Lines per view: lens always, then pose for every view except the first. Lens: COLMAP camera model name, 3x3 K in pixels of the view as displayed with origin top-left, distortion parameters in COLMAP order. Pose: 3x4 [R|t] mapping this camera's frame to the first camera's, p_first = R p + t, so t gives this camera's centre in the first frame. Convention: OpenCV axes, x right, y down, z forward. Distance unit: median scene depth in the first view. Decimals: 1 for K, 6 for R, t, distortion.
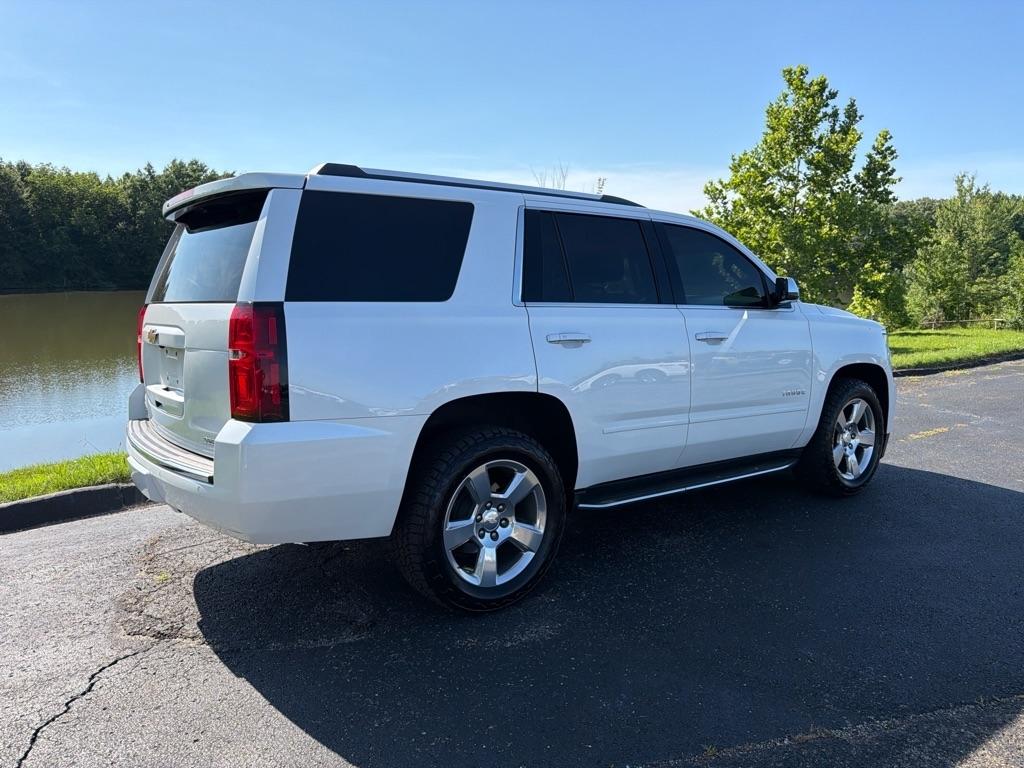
lens RADIAL K [[733.2, 0, 511.7], [0, 733.2, 382.0], [0, 0, 1]] dist [0.005440, -0.006127]
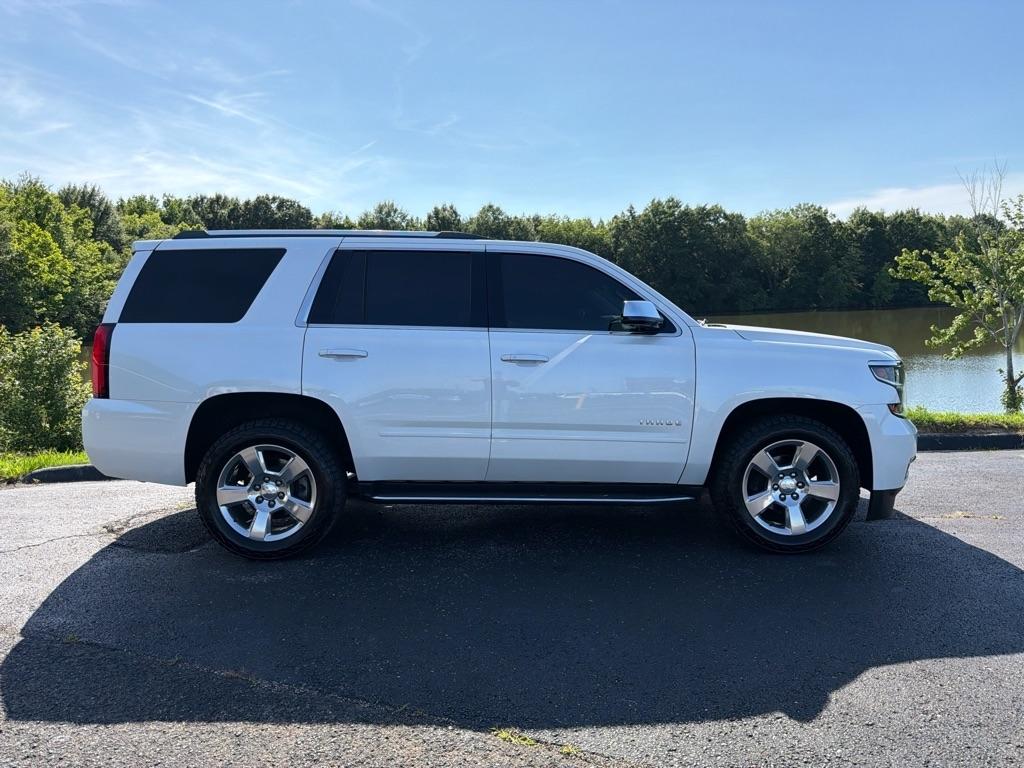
lens RADIAL K [[720.9, 0, 509.8], [0, 720.9, 395.3], [0, 0, 1]] dist [0.079377, -0.114950]
pose [[0.808220, 0.056873, -0.586128, 0.679848], [-0.067236, 0.997729, 0.004099, -0.009789], [0.585030, 0.036096, 0.810208, 0.125861]]
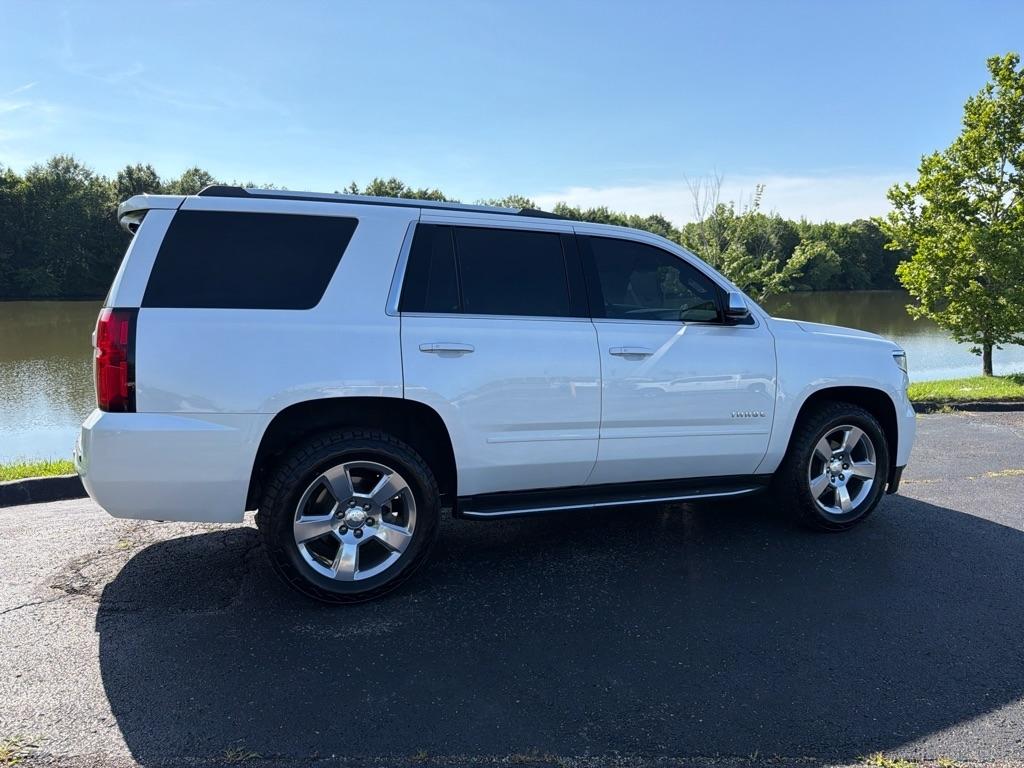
lens RADIAL K [[721.0, 0, 511.1], [0, 721.0, 394.2], [0, 0, 1]] dist [0.064811, -0.077791]
pose [[0.969915, 0.043601, -0.239508, 0.276027], [-0.042999, 0.999045, 0.007744, -0.004883], [0.239616, 0.002788, 0.970864, 0.025297]]
